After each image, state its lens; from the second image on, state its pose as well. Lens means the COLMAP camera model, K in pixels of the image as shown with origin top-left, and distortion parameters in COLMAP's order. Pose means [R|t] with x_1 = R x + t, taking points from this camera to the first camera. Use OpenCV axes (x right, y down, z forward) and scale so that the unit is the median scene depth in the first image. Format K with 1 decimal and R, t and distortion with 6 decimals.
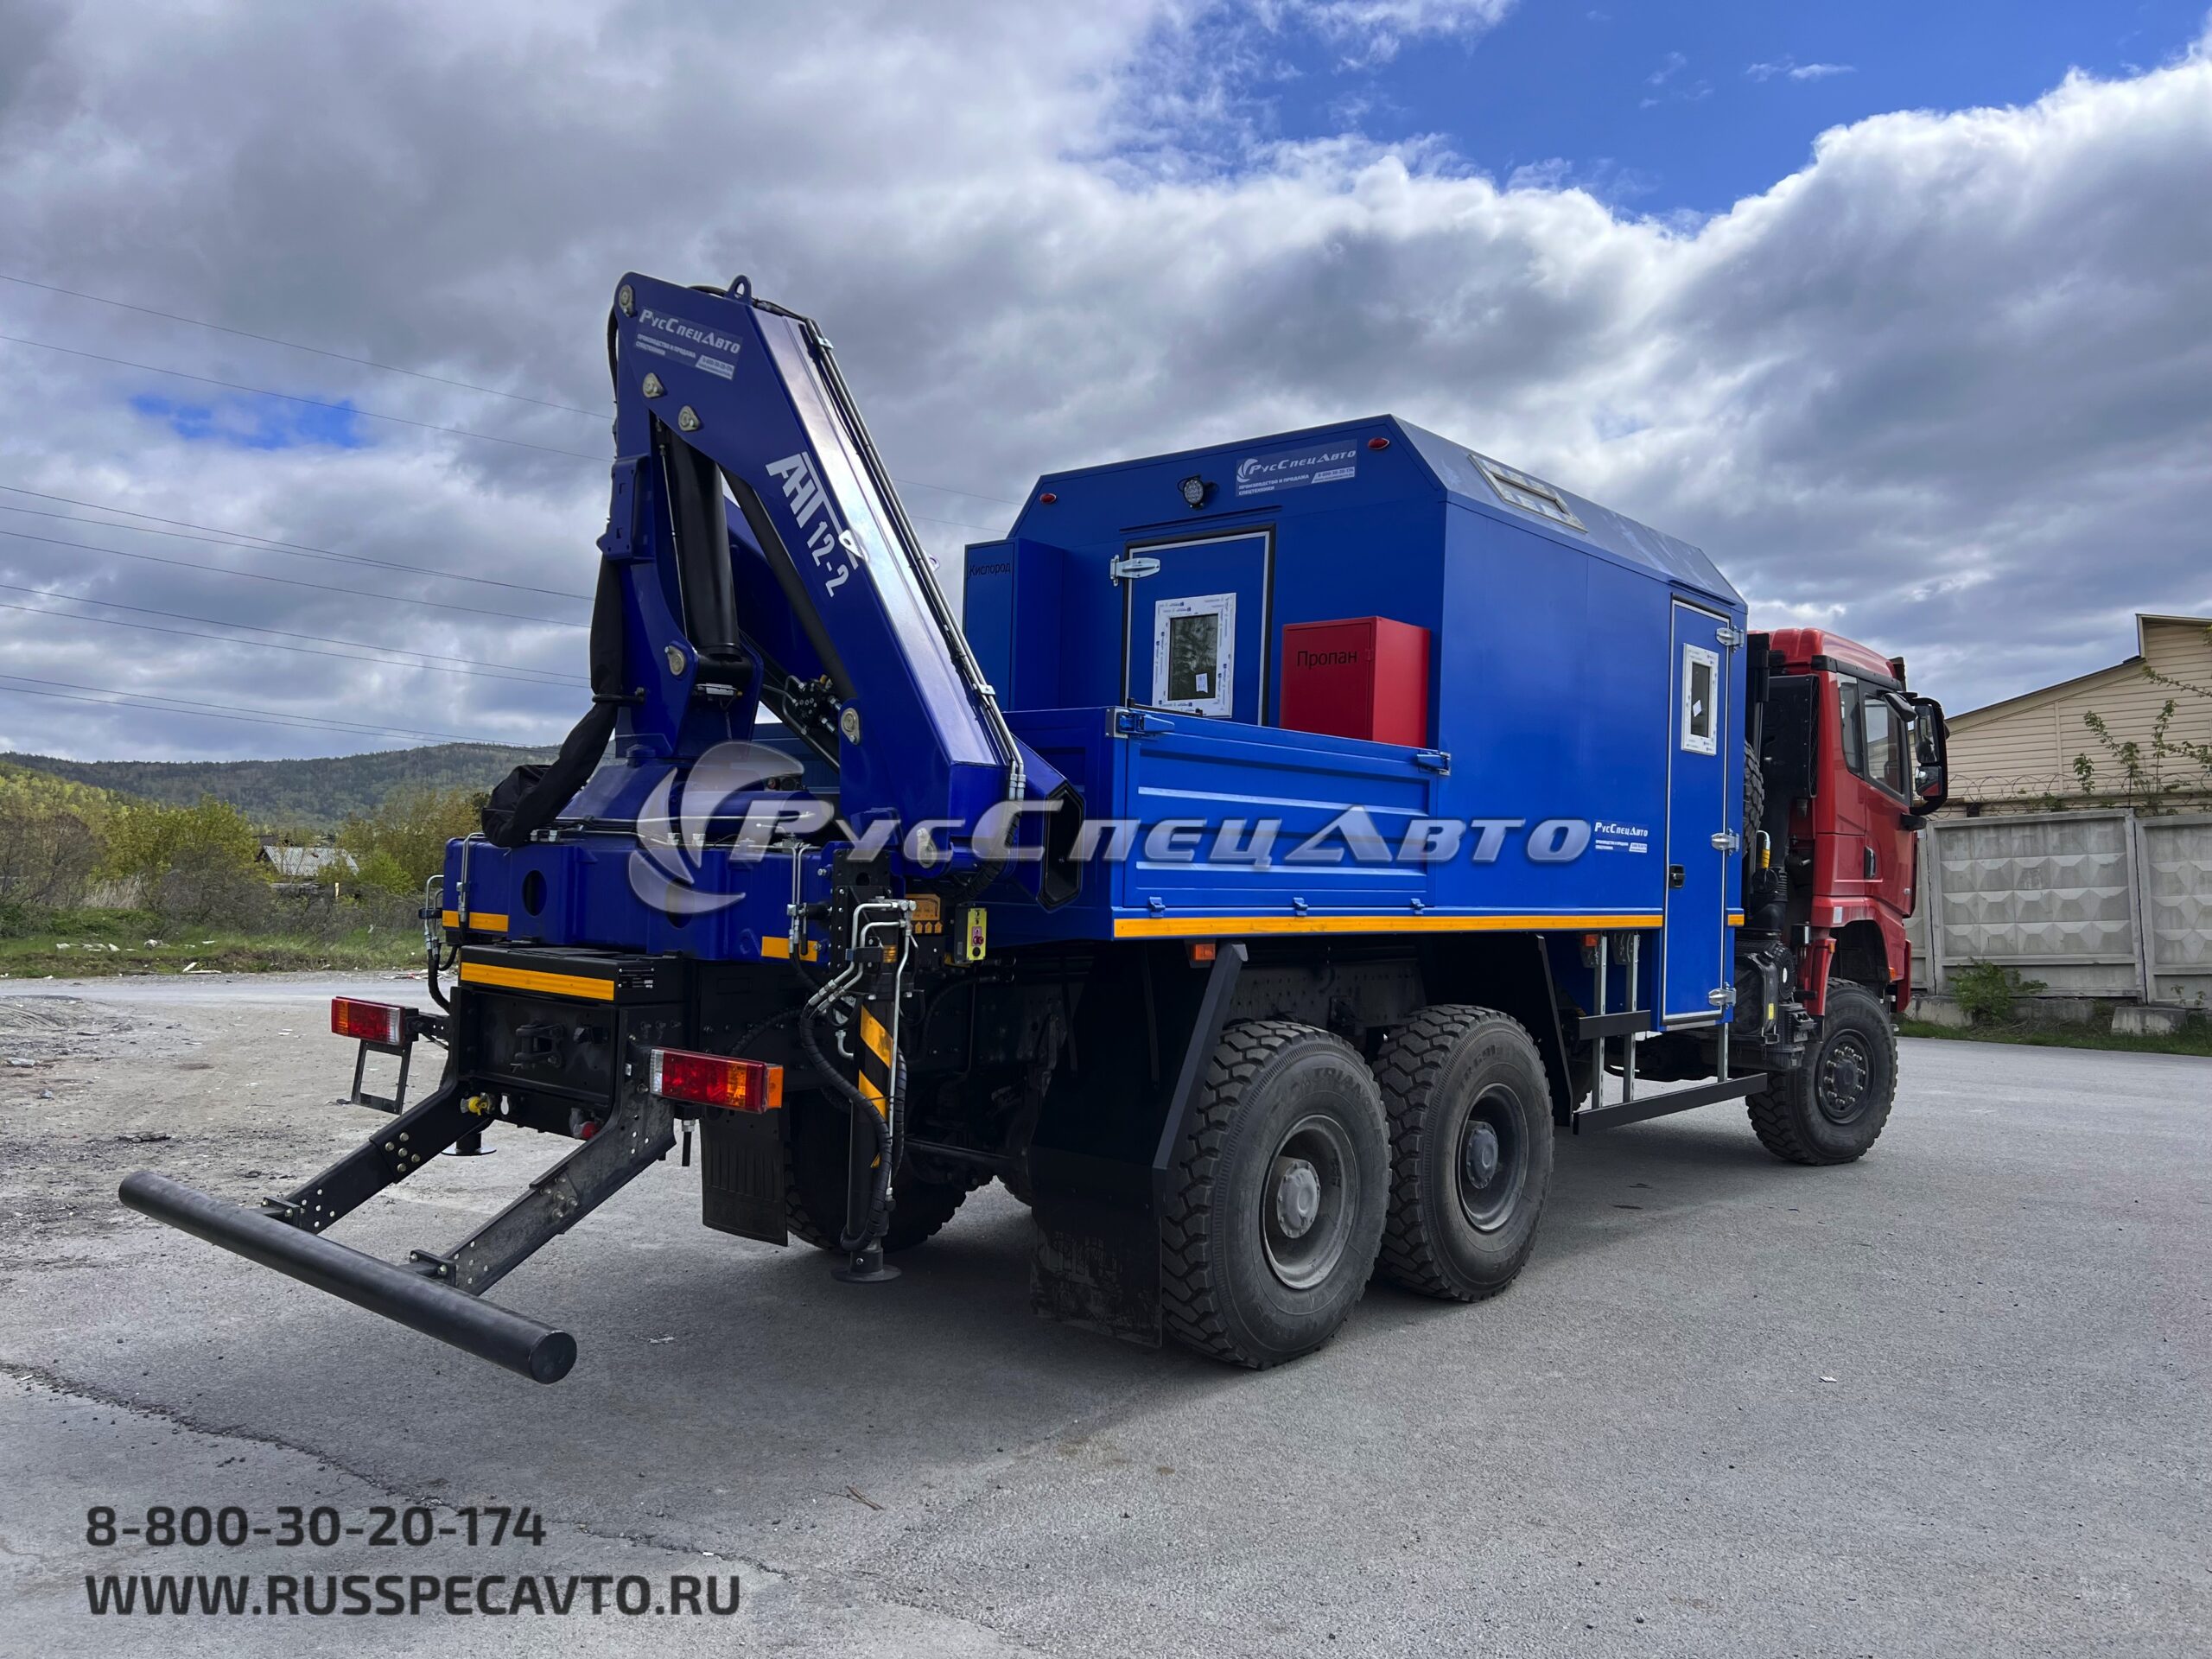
lens RADIAL K [[1683.6, 0, 1106.0], [0, 1683.6, 829.5], [0, 0, 1]] dist [0.034841, -0.001180]
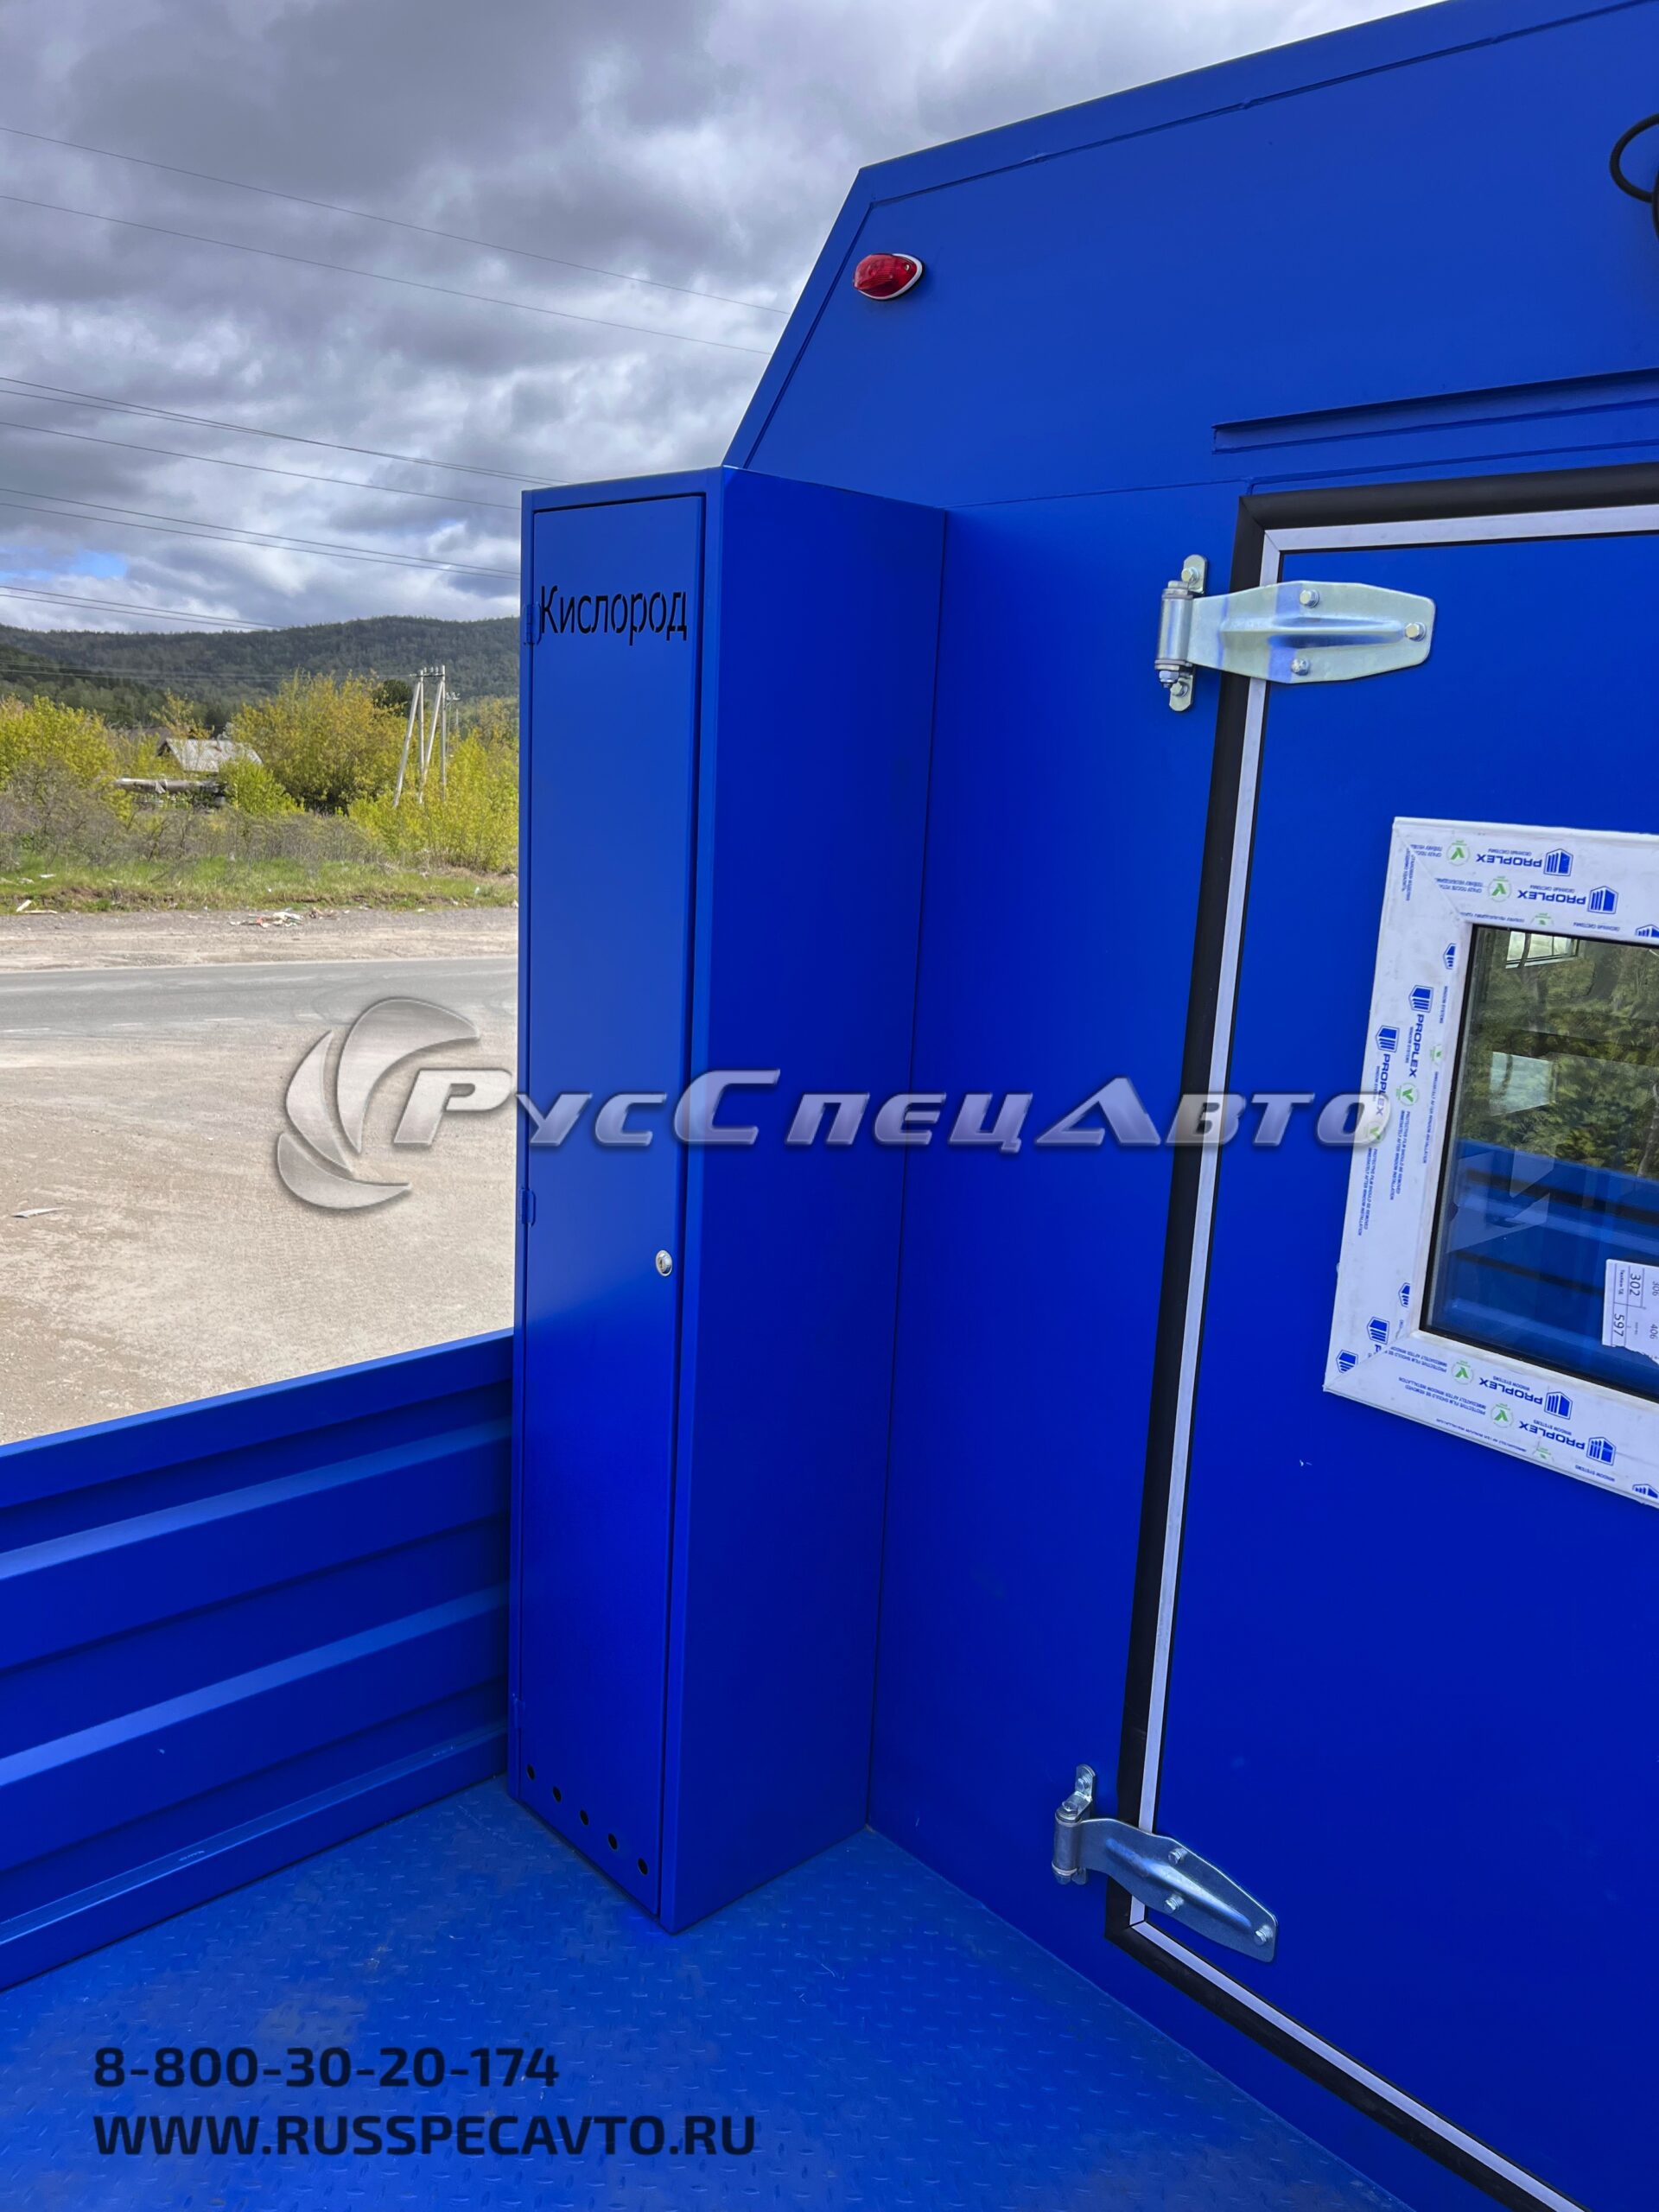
lens RADIAL K [[1683.6, 0, 829.5], [0, 1683.6, 1106.0], [0, 0, 1]] dist [0.034841, -0.001180]
pose [[0.992254, 0.043540, -0.116342, -0.010519], [-0.015999, 0.973555, 0.227892, -0.137460], [0.123188, -0.224266, 0.966711, 0.743474]]
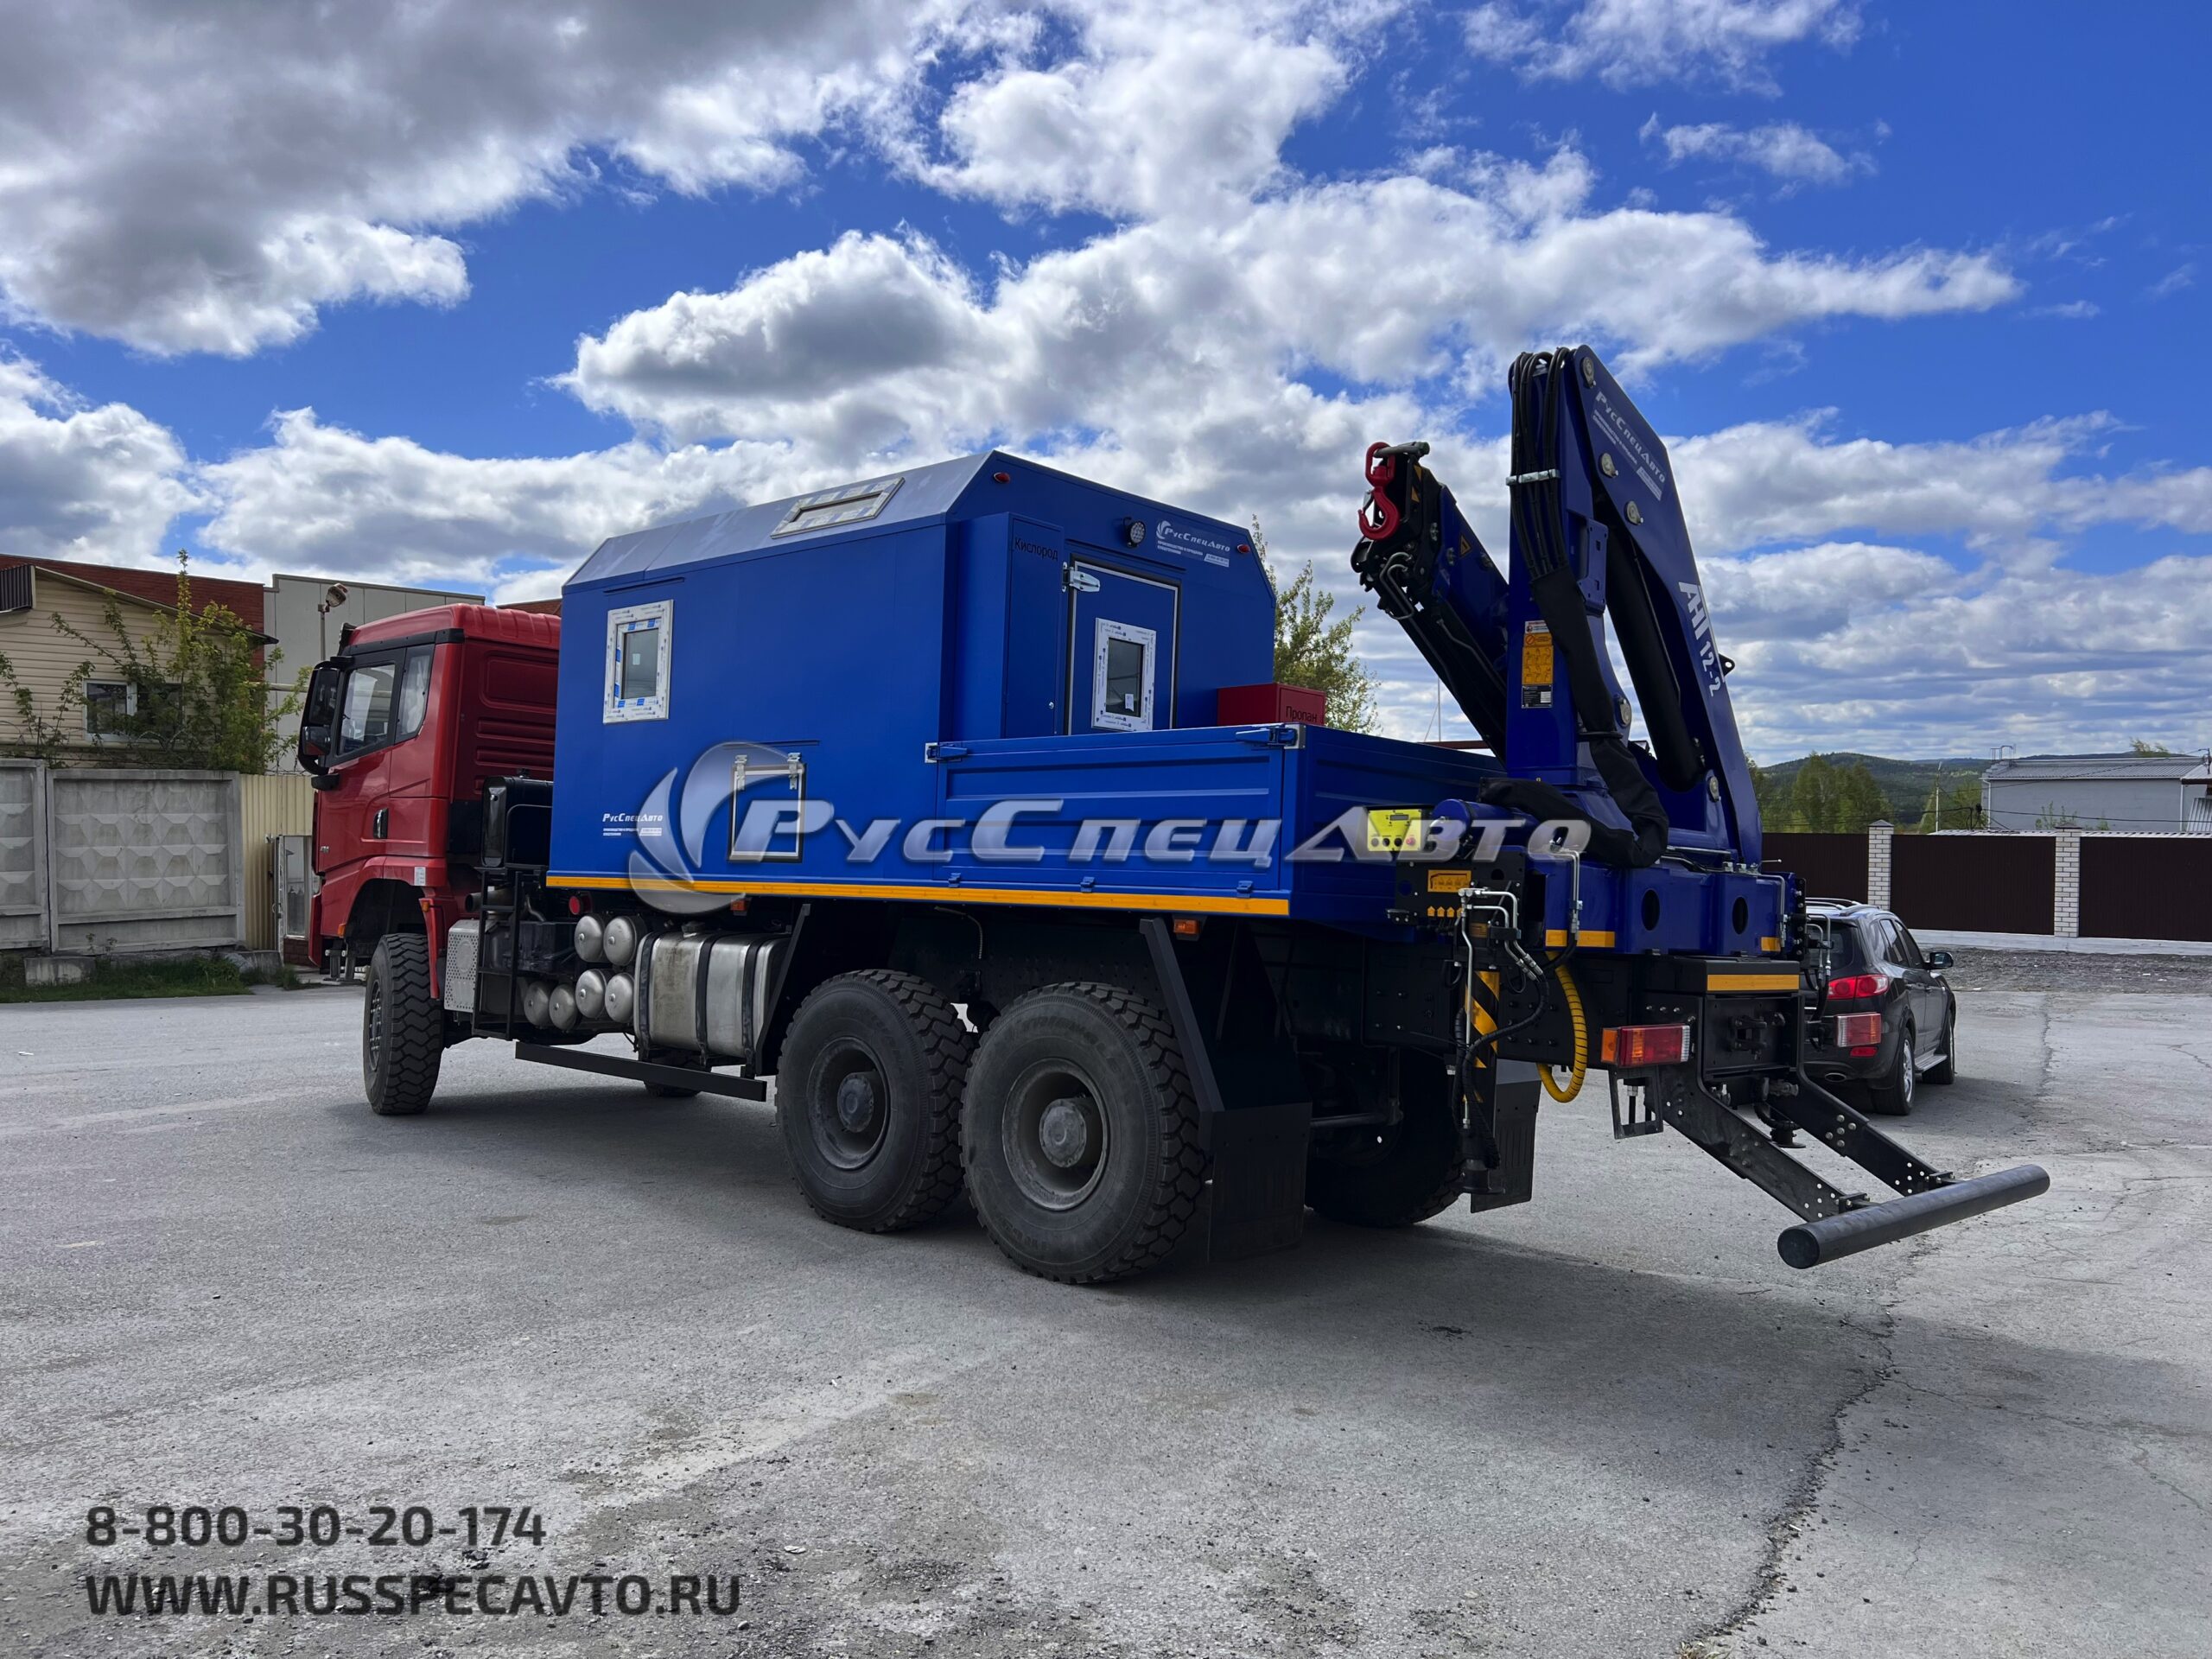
lens RADIAL K [[1613.1, 0, 1153.4], [0, 1613.1, 835.5], [0, 0, 1]] dist [0.044972, -0.001914]
pose [[0.039472, 0.010083, 0.999170, -0.945822], [-0.055253, 0.998441, -0.007892, 0.010157], [-0.997692, -0.054896, 0.039968, 0.857759]]
